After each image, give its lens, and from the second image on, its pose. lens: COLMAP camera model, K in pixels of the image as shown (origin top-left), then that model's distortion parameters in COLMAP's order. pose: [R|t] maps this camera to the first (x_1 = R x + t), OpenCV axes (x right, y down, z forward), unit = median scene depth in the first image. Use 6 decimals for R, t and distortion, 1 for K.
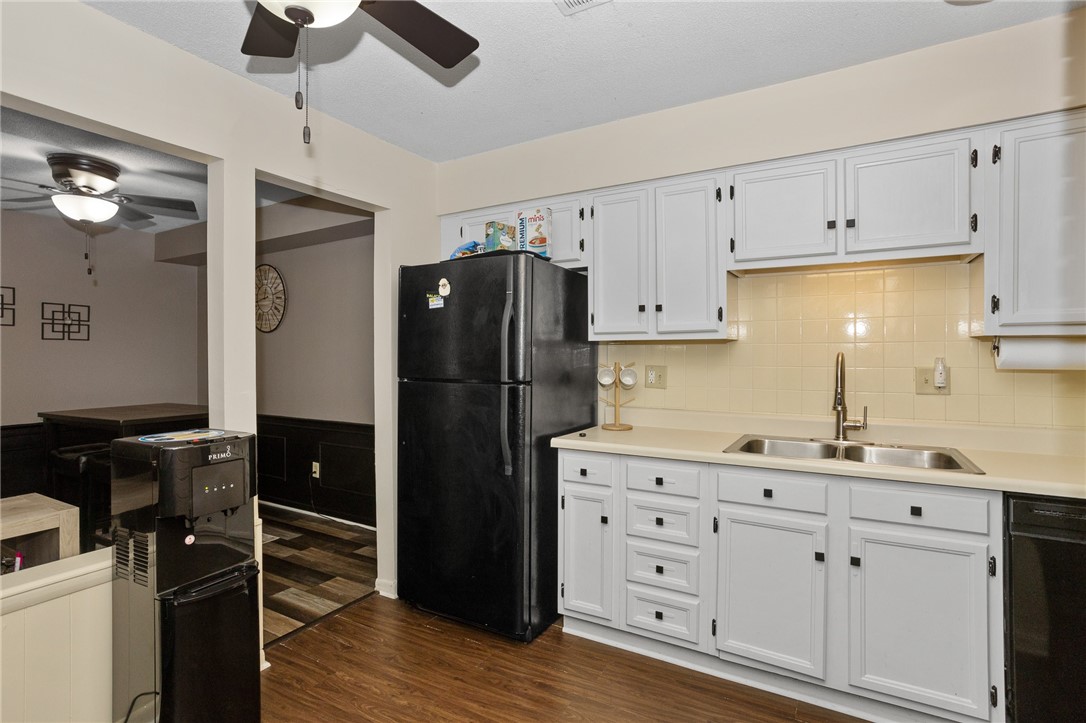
lens RADIAL K [[524.9, 0, 546.0], [0, 524.9, 352.2], [0, 0, 1]] dist [-0.009172, 0.001865]
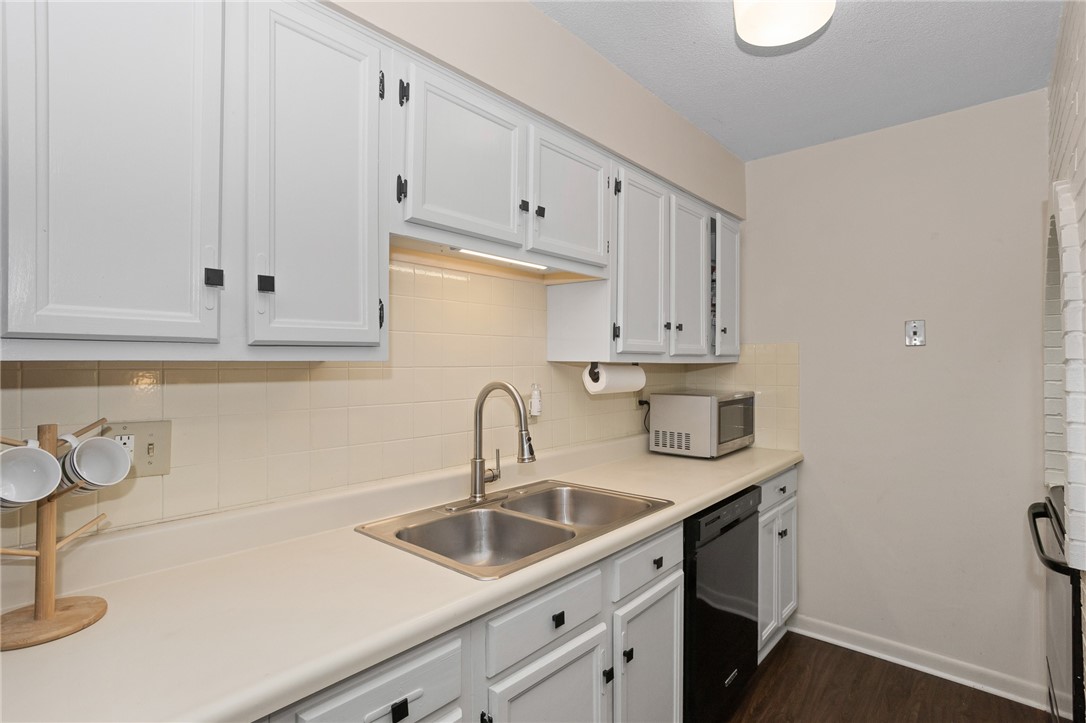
lens RADIAL K [[524.9, 0, 531.6], [0, 524.9, 363.2], [0, 0, 1]] dist [-0.009172, 0.001865]
pose [[0.207182, 0.003647, 0.978296, -0.087955], [0.008892, 0.999945, -0.005611, -0.011702], [-0.978262, 0.009861, 0.207138, 0.452603]]
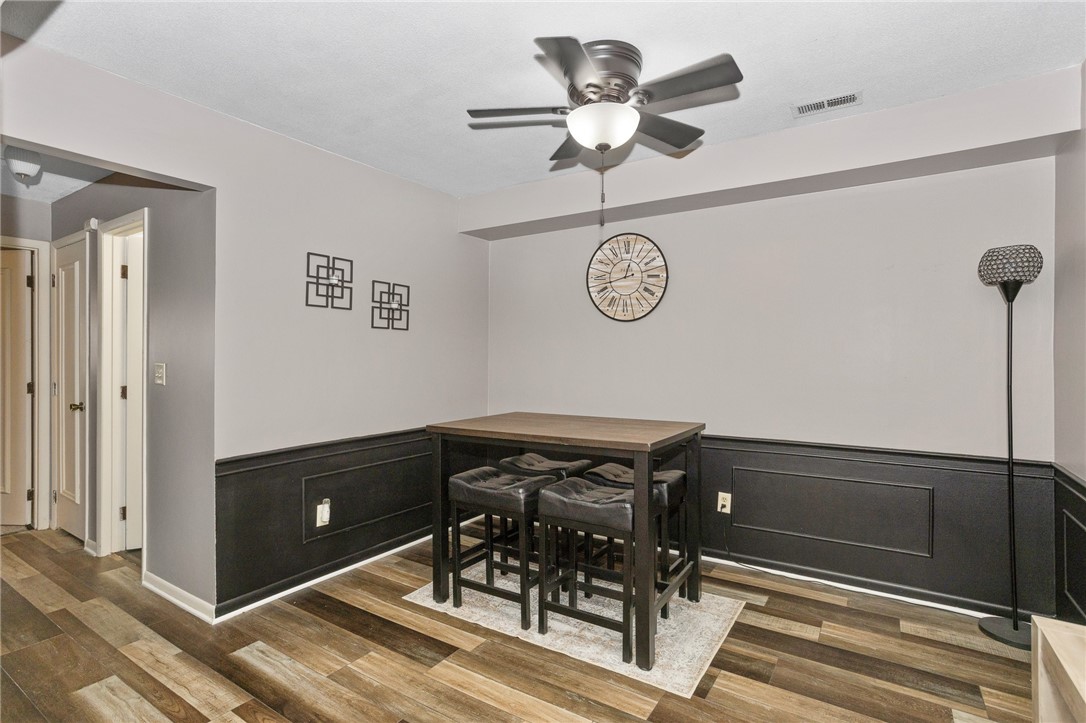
lens RADIAL K [[524.9, 0, 550.8], [0, 524.9, 353.4], [0, 0, 1]] dist [-0.009172, 0.001865]
pose [[0.999006, 0.005989, -0.044165, -0.717068], [-0.005824, 0.999976, 0.003873, 0.008822], [0.044188, -0.003612, 0.999017, 0.252606]]
